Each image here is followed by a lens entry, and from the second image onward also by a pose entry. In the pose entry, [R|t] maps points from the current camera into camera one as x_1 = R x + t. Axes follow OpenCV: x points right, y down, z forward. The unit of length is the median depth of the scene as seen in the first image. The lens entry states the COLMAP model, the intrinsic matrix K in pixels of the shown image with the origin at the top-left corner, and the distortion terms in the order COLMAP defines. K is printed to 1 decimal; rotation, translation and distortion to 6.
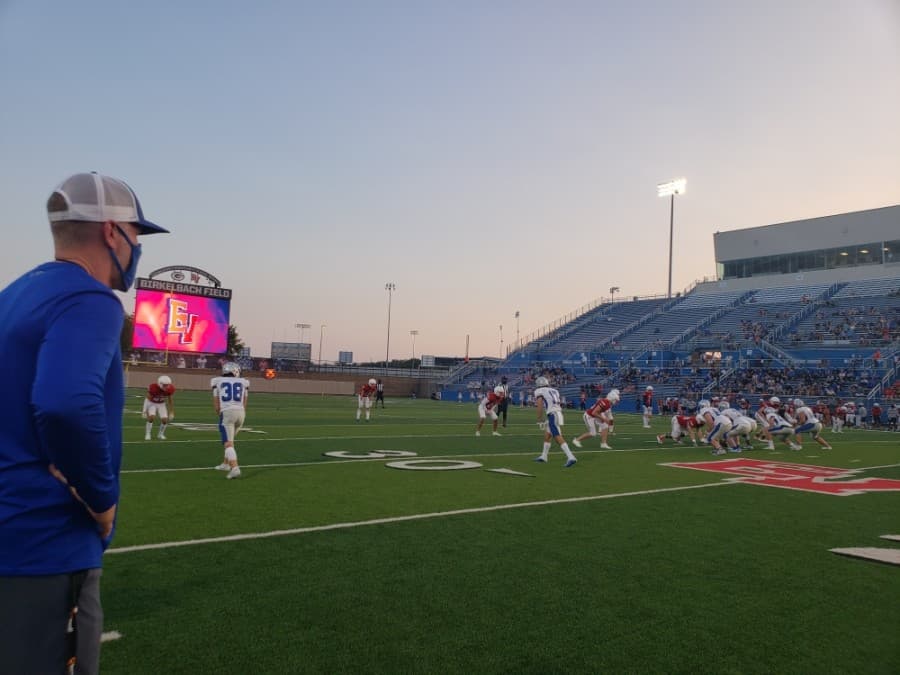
lens RADIAL K [[706.4, 0, 451.5], [0, 706.4, 337.3], [0, 0, 1]] dist [0.059600, -0.031548]
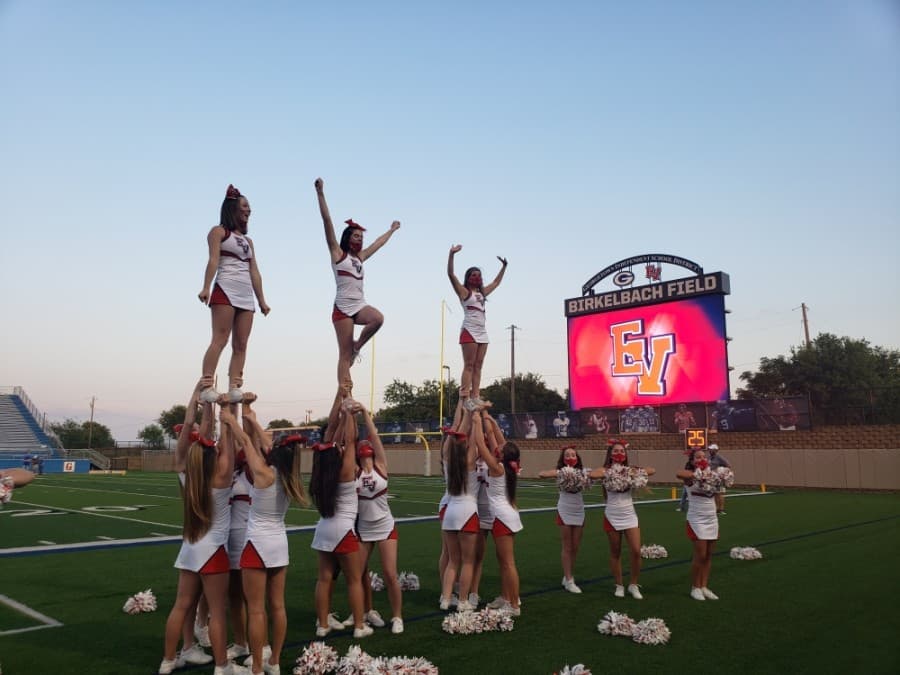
lens RADIAL K [[706.4, 0, 439.5], [0, 706.4, 357.3], [0, 0, 1]] dist [0.059600, -0.031548]
pose [[0.087232, -0.179766, -0.979834, 0.150017], [0.078786, 0.981748, -0.173103, 0.063090], [0.993068, -0.062097, 0.099803, 0.780230]]
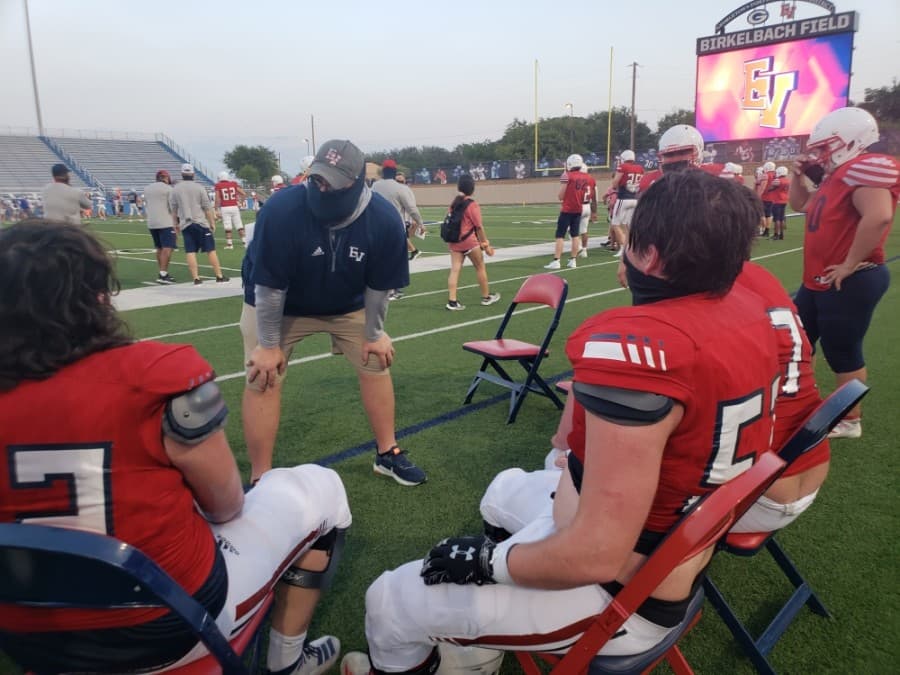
lens RADIAL K [[706.4, 0, 457.3], [0, 706.4, 338.6], [0, 0, 1]] dist [0.059600, -0.031548]
pose [[0.131862, 0.159841, -0.978296, 0.252887], [0.113470, 0.977993, 0.175085, 0.051979], [0.984752, -0.134095, 0.110823, 0.616057]]
